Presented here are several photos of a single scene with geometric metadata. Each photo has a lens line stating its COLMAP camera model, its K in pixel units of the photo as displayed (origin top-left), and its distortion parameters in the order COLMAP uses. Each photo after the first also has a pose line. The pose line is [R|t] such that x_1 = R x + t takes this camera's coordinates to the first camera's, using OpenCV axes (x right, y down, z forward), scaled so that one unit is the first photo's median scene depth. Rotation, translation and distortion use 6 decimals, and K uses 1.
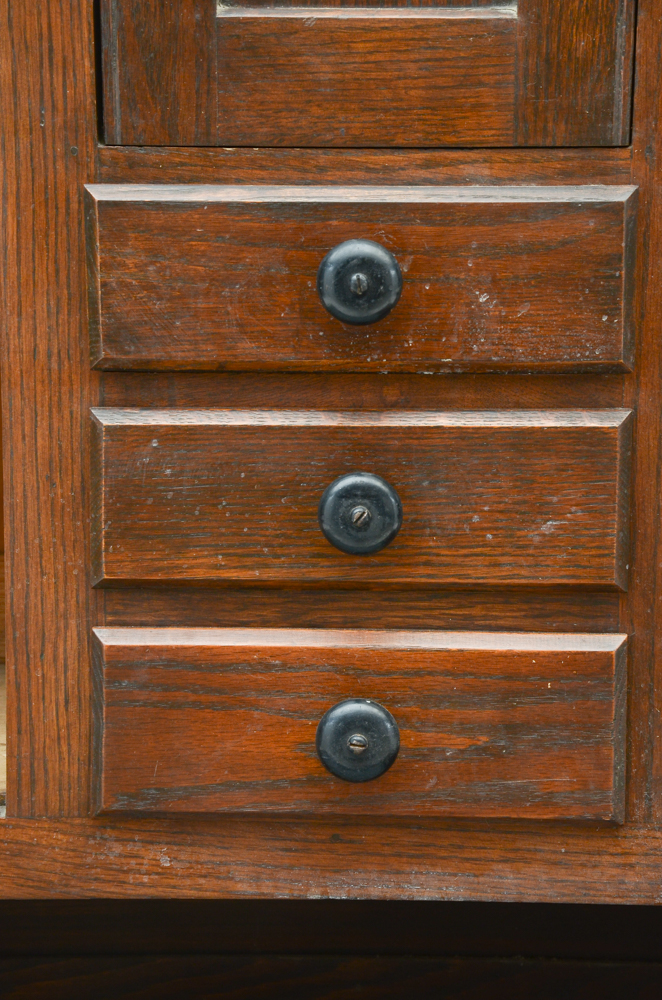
lens RADIAL K [[2859.7, 0, 356.2], [0, 2859.7, 526.0], [0, 0, 1]] dist [0.680924, 0.000000]
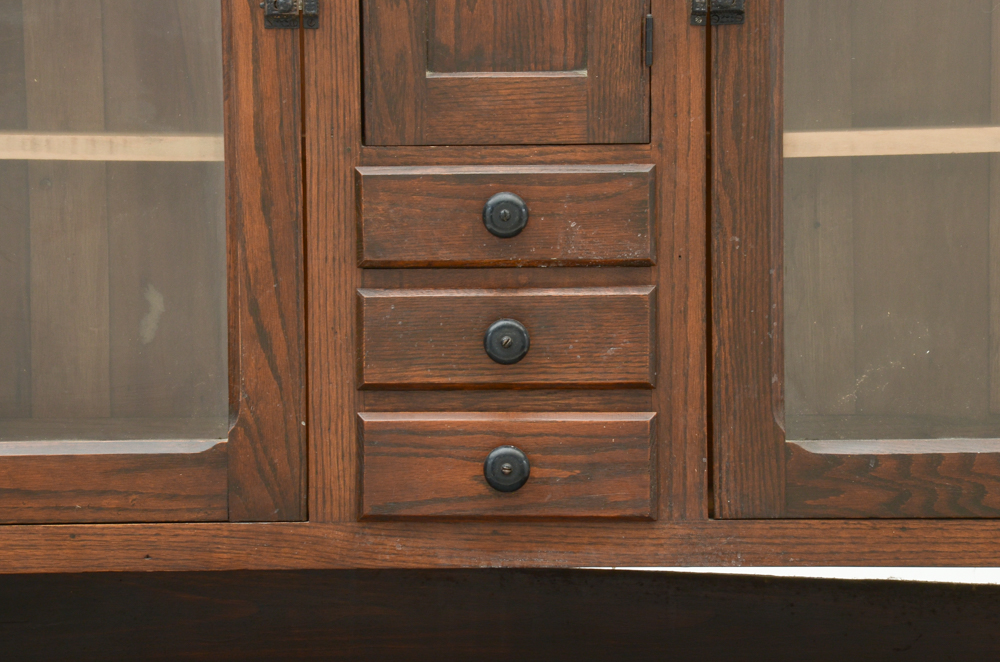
lens RADIAL K [[5846.4, 0, 499.0], [0, 5846.4, 340.3], [0, 0, 1]] dist [3.046372, 0.000000]
pose [[0.999896, -0.011913, 0.008188, -0.033542], [0.012793, 0.992996, -0.117456, 0.424414], [-0.006731, 0.117549, 0.993044, -2.650870]]
